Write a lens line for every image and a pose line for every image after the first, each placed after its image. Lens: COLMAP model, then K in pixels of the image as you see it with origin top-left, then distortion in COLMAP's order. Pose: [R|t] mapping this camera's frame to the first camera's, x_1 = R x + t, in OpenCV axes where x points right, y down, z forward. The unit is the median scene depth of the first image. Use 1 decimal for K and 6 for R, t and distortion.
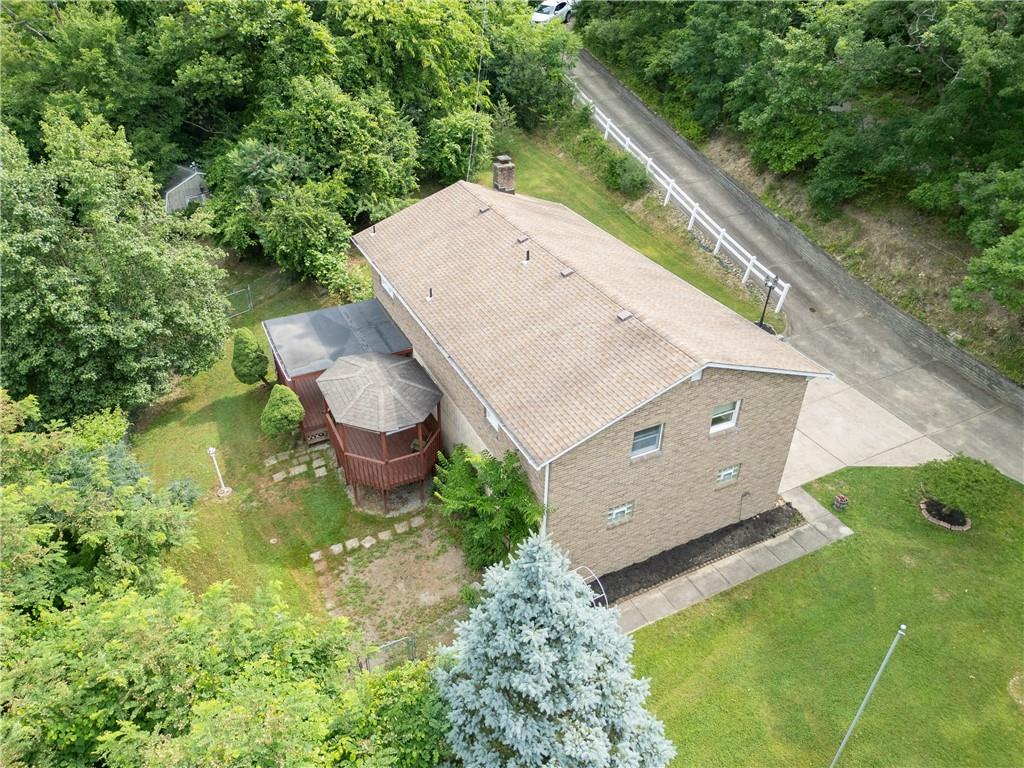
lens RADIAL K [[719.9, 0, 512.0], [0, 719.9, 384.0], [0, 0, 1]] dist [0.084820, -0.084644]
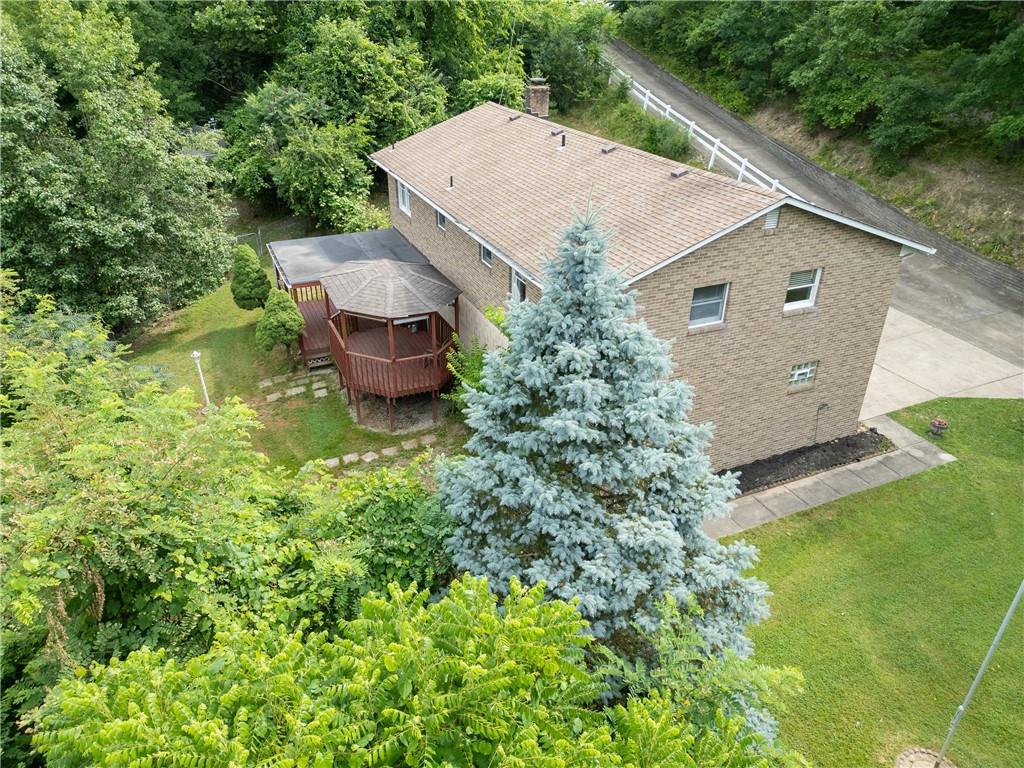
lens RADIAL K [[719.9, 0, 512.0], [0, 719.9, 384.0], [0, 0, 1]] dist [0.084820, -0.084644]
pose [[0.999093, 0.019750, -0.037733, -0.001202], [-0.023239, 0.995263, -0.094402, 0.174124], [0.035689, 0.095193, 0.994819, 0.130834]]
